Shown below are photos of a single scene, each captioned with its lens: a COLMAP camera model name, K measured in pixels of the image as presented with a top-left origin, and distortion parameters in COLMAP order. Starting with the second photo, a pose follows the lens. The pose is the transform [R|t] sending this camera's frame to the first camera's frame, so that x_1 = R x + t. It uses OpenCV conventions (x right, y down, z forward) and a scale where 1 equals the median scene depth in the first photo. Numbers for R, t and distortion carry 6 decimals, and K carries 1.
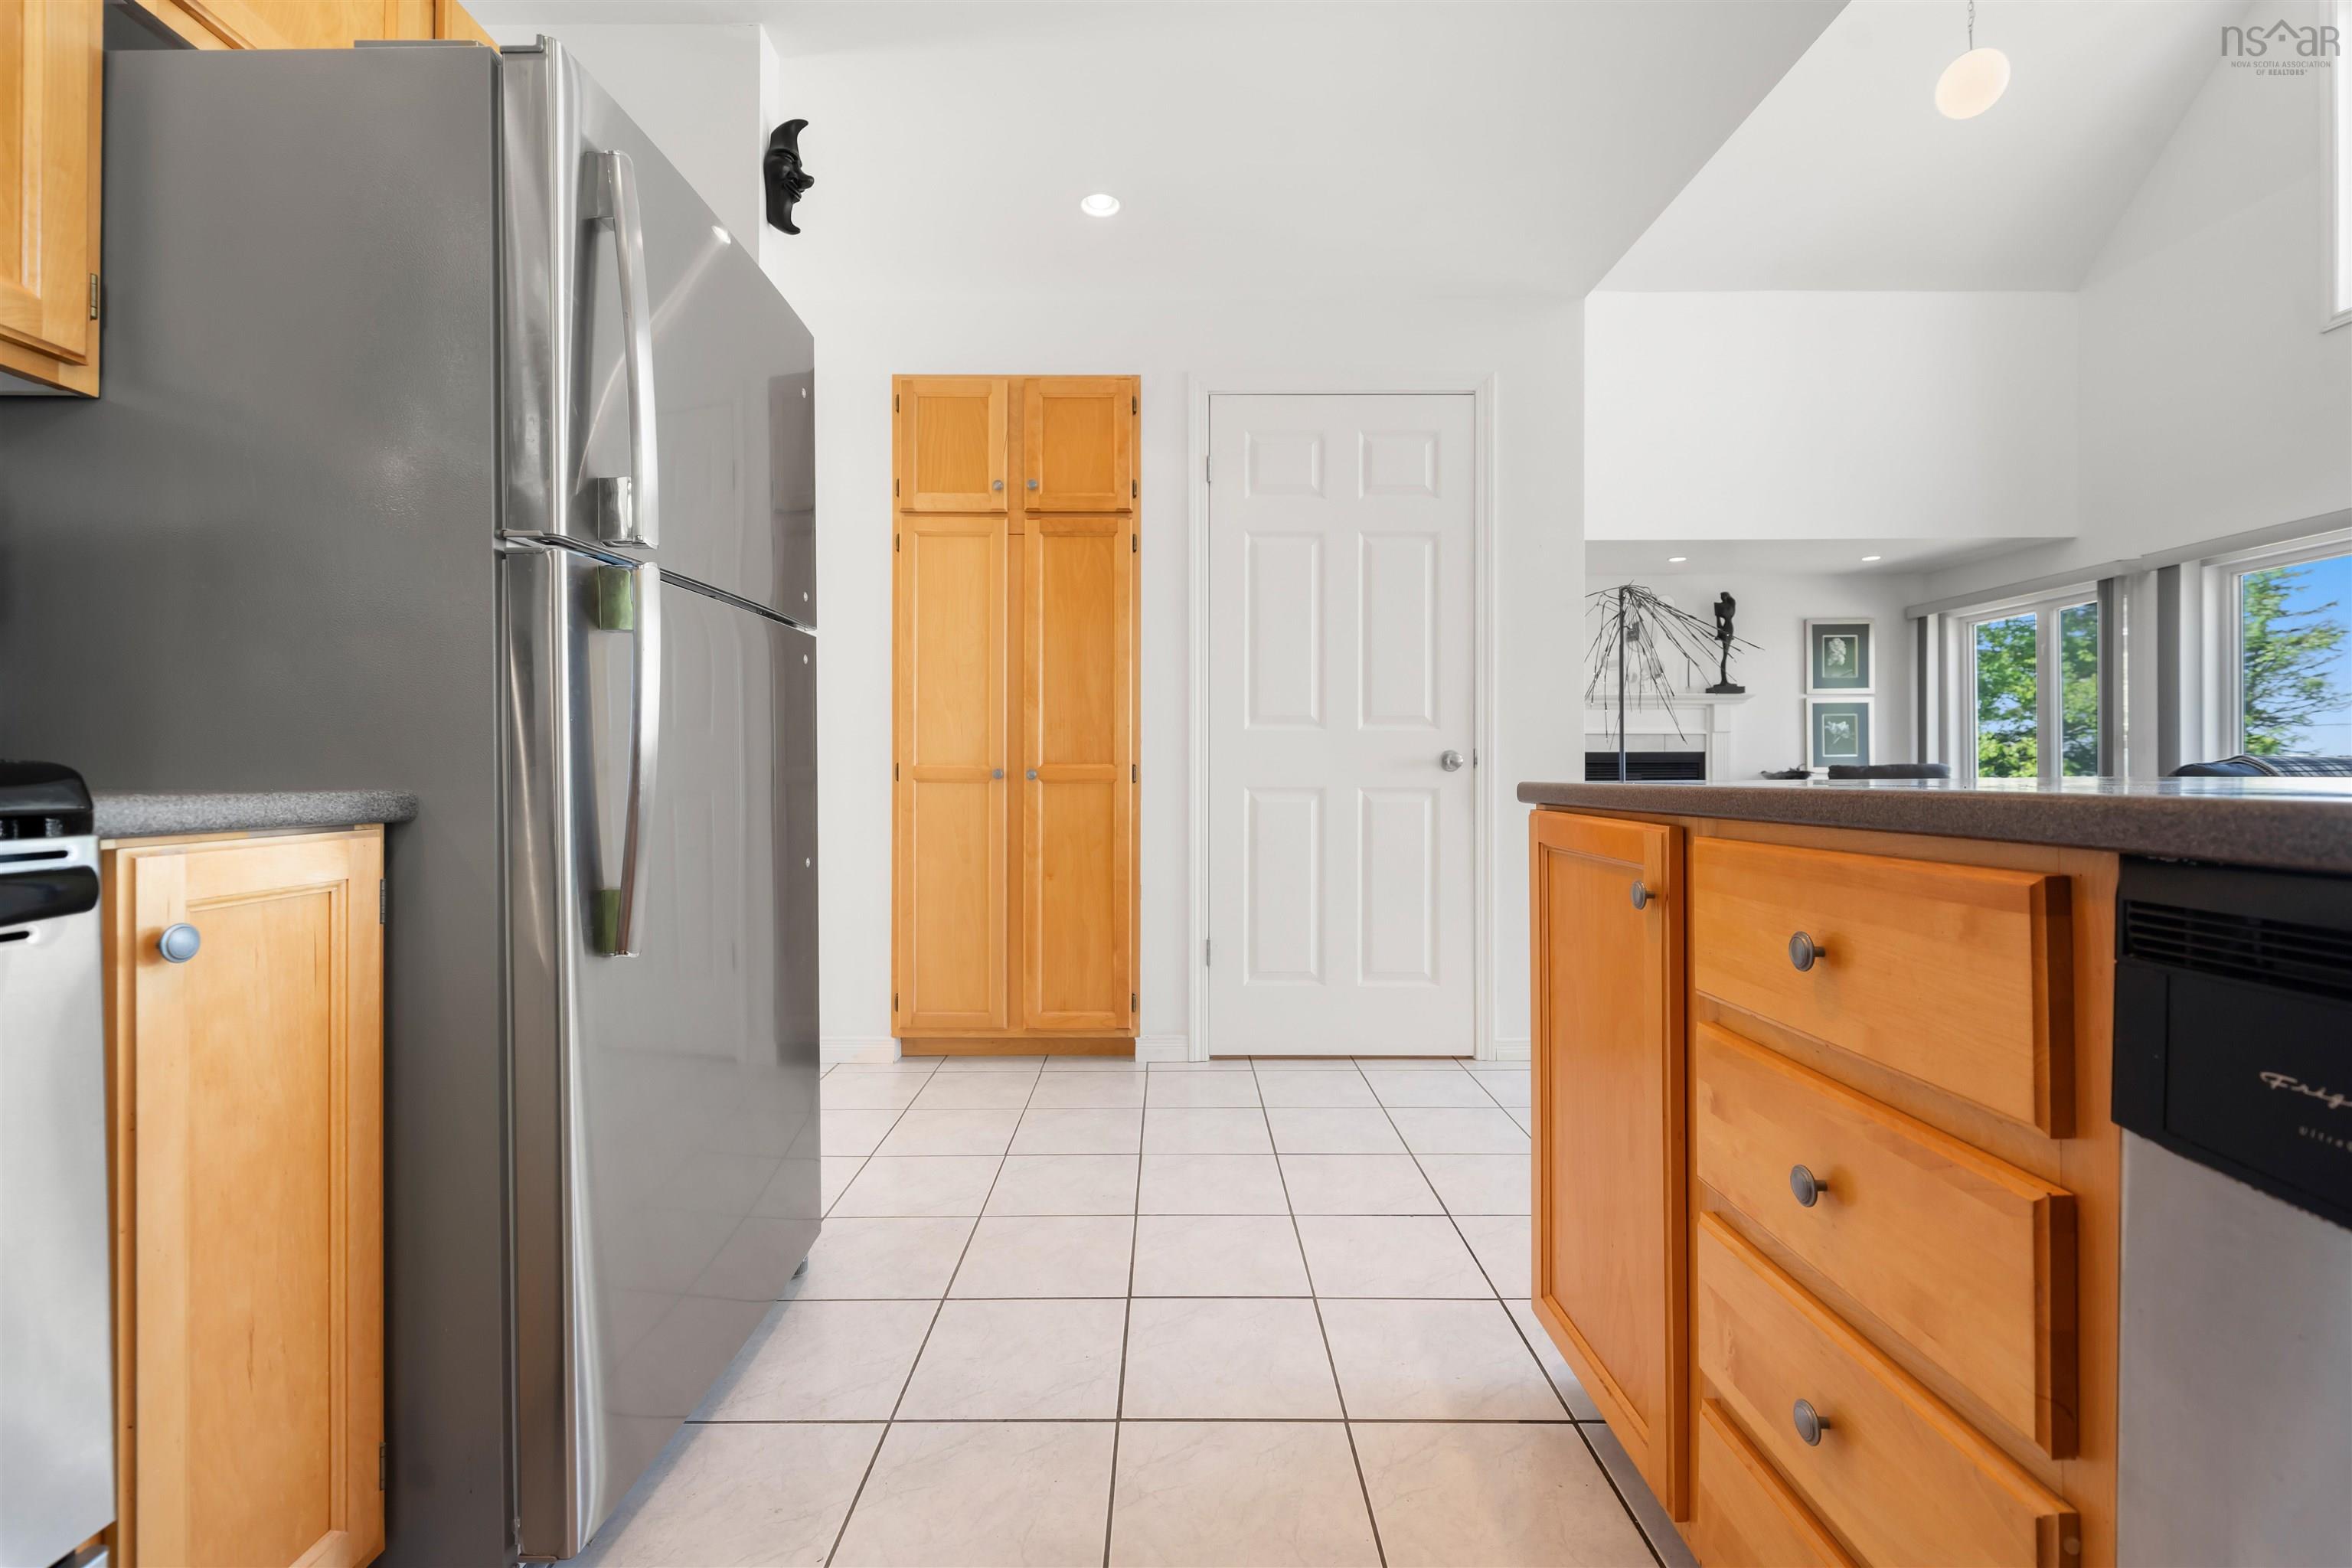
lens RADIAL K [[982.0, 0, 1173.2], [0, 982.0, 773.2], [0, 0, 1]] dist [0.000452, 0.000125]
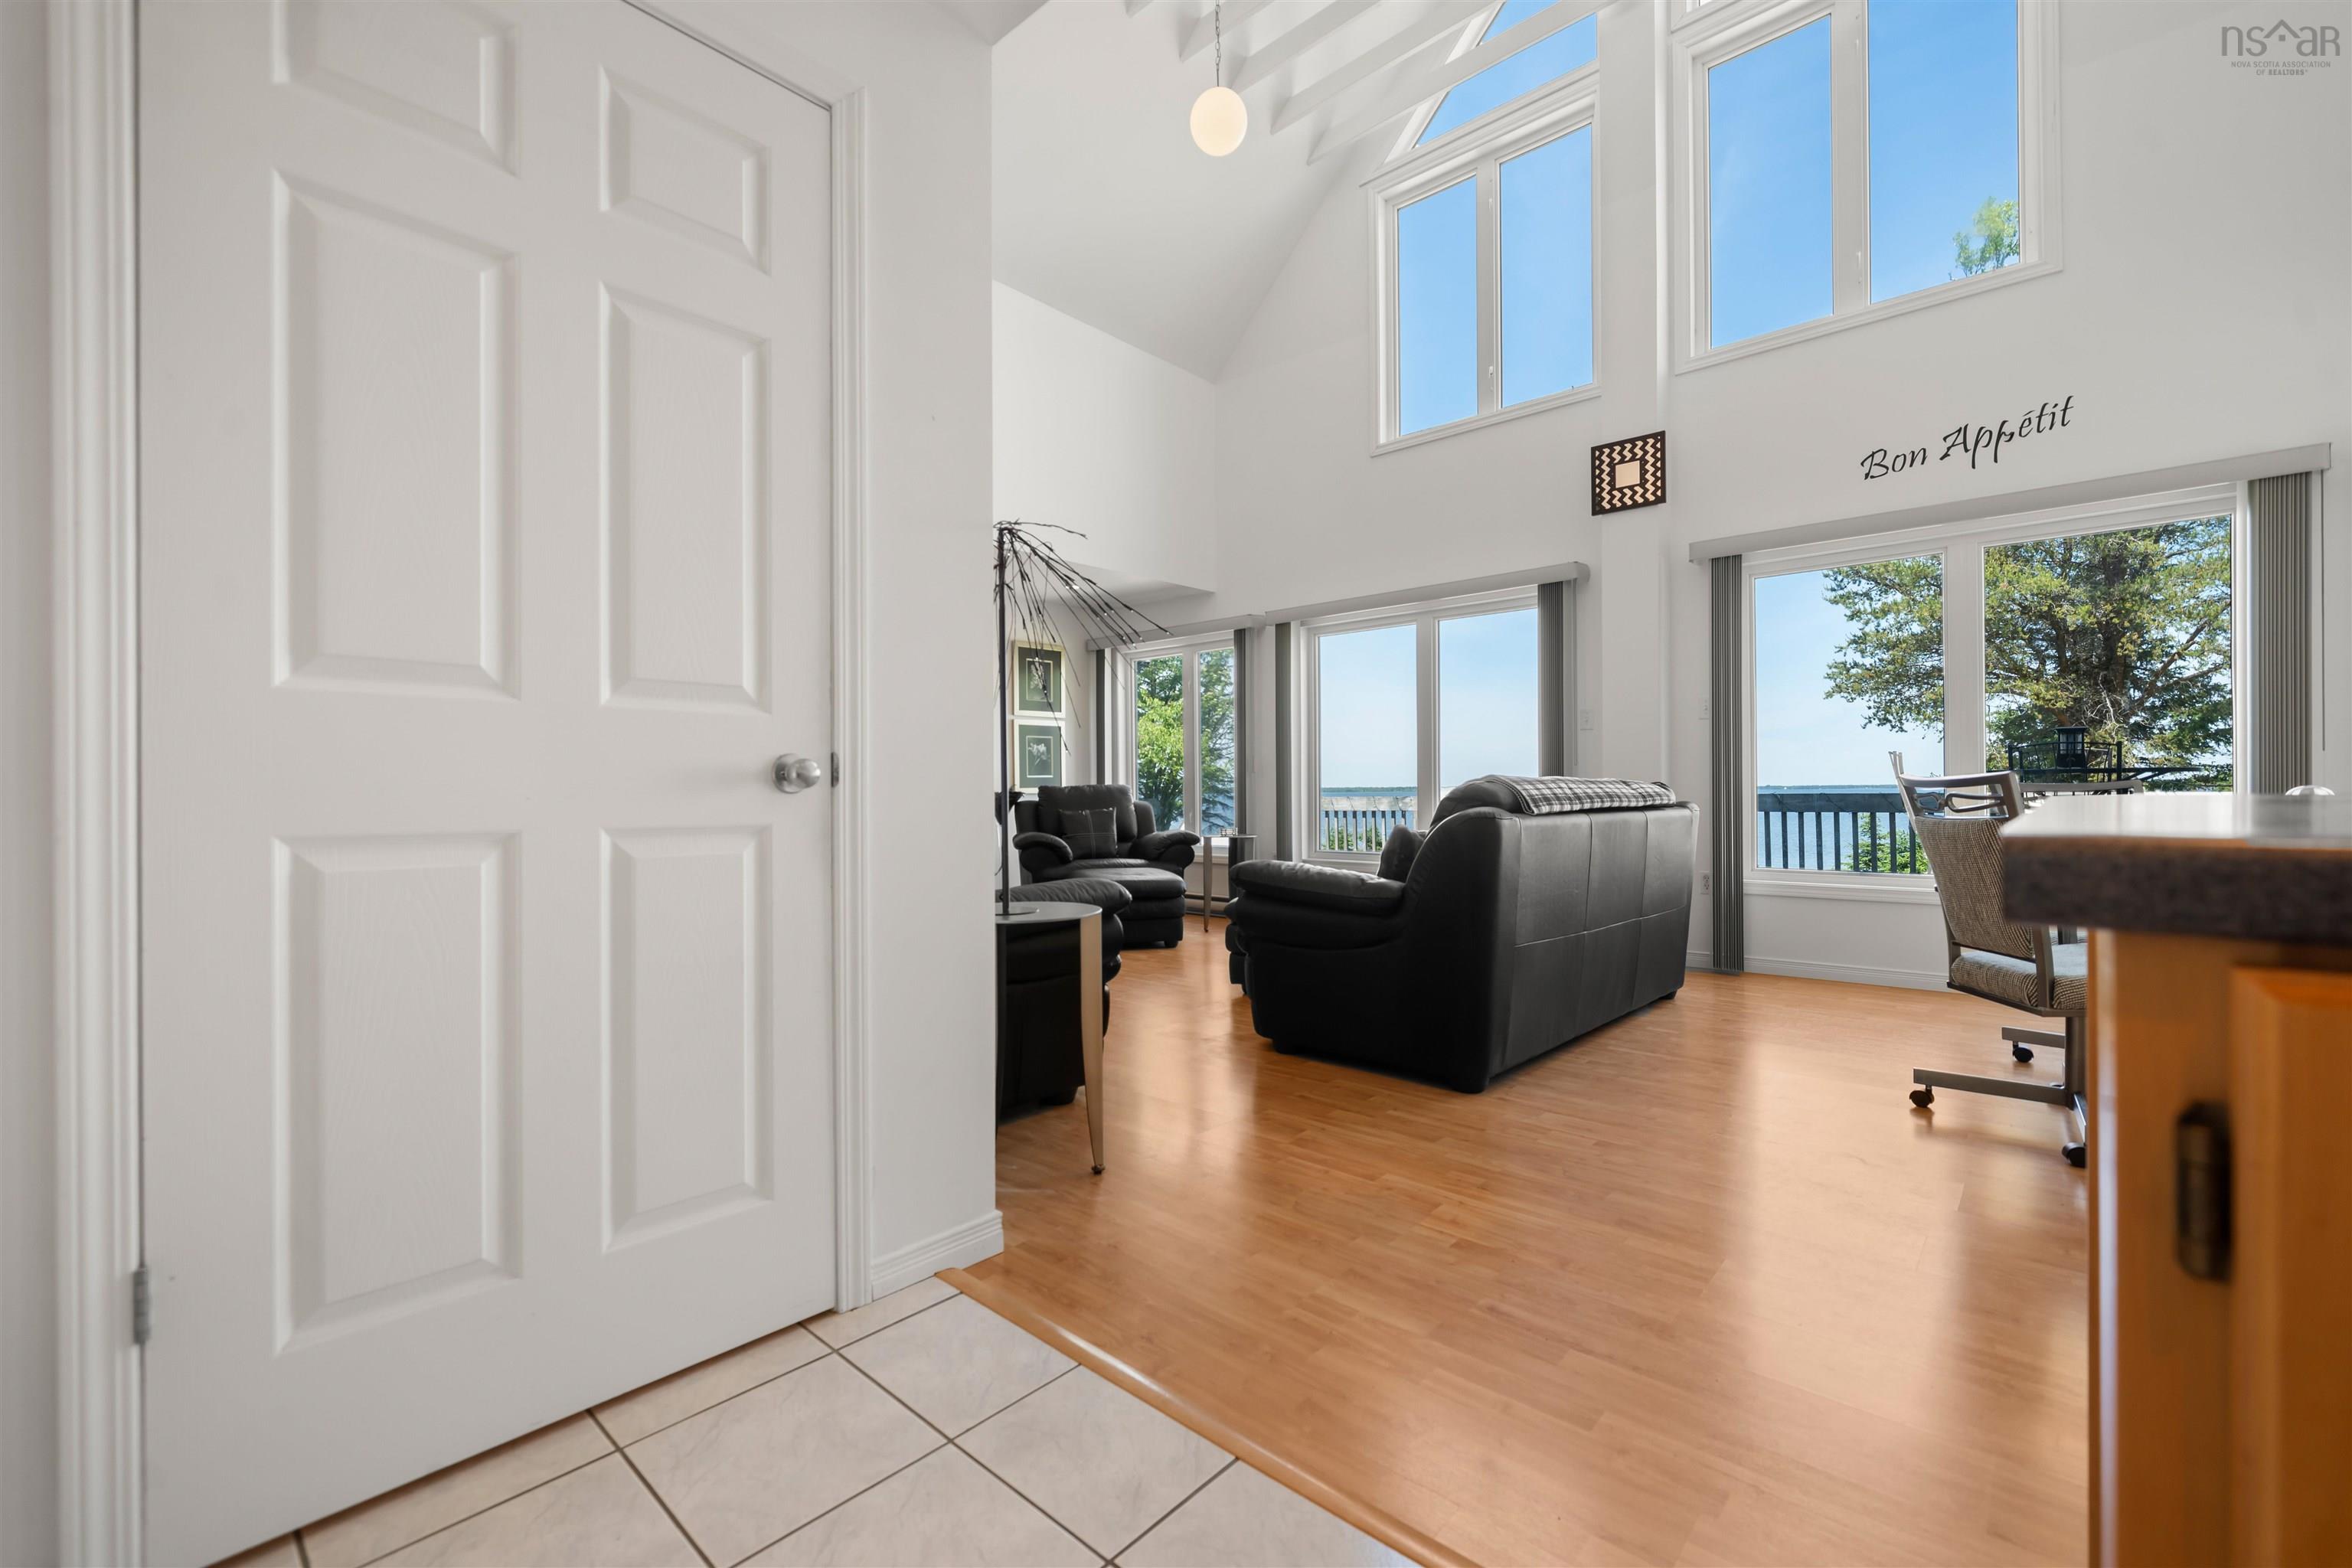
lens RADIAL K [[980.1, 0, 1171.5], [0, 980.1, 792.6], [0, 0, 1]] dist [-0.001550, 0.000503]
pose [[0.672236, -0.004260, 0.740325, 0.011206], [0.006124, 0.999981, 0.000193, -0.000546], [-0.740312, 0.004404, 0.672249, 0.210429]]
